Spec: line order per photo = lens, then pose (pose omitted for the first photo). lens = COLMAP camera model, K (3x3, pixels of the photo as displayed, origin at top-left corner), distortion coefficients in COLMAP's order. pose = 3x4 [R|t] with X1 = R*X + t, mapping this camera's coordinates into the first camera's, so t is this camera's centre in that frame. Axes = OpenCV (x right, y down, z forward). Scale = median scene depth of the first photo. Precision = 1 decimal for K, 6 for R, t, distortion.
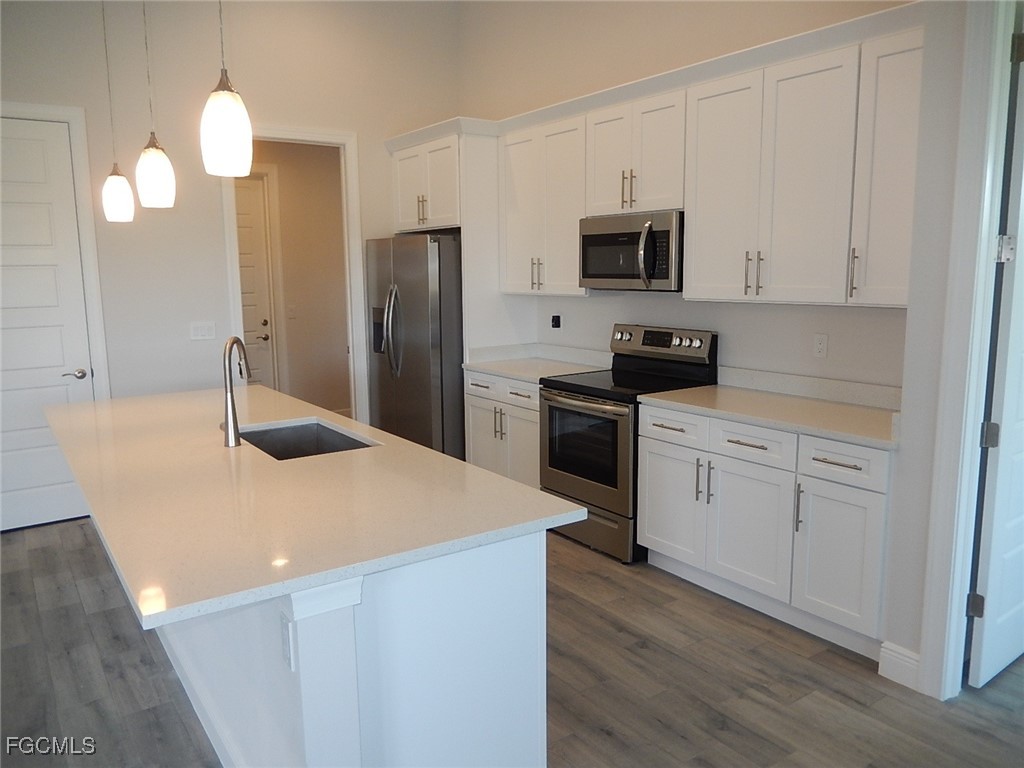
lens RADIAL K [[759.8, 0, 505.9], [0, 759.8, 381.1], [0, 0, 1]] dist [-0.017474, 0.008063]
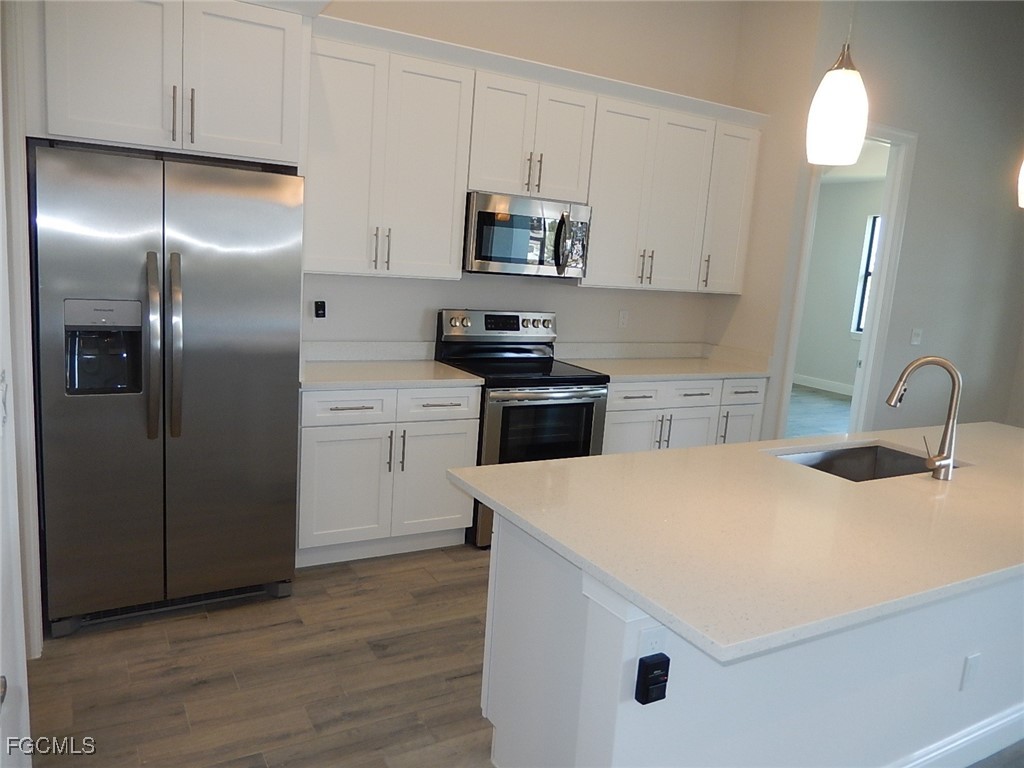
lens RADIAL K [[759.8, 0, 515.3], [0, 759.8, 382.3], [0, 0, 1]] dist [-0.017474, 0.008063]
pose [[0.071785, -0.157131, 0.984965, -1.024662], [0.067710, 0.986003, 0.152361, -0.166049], [-0.995119, 0.055755, 0.081419, 1.163089]]
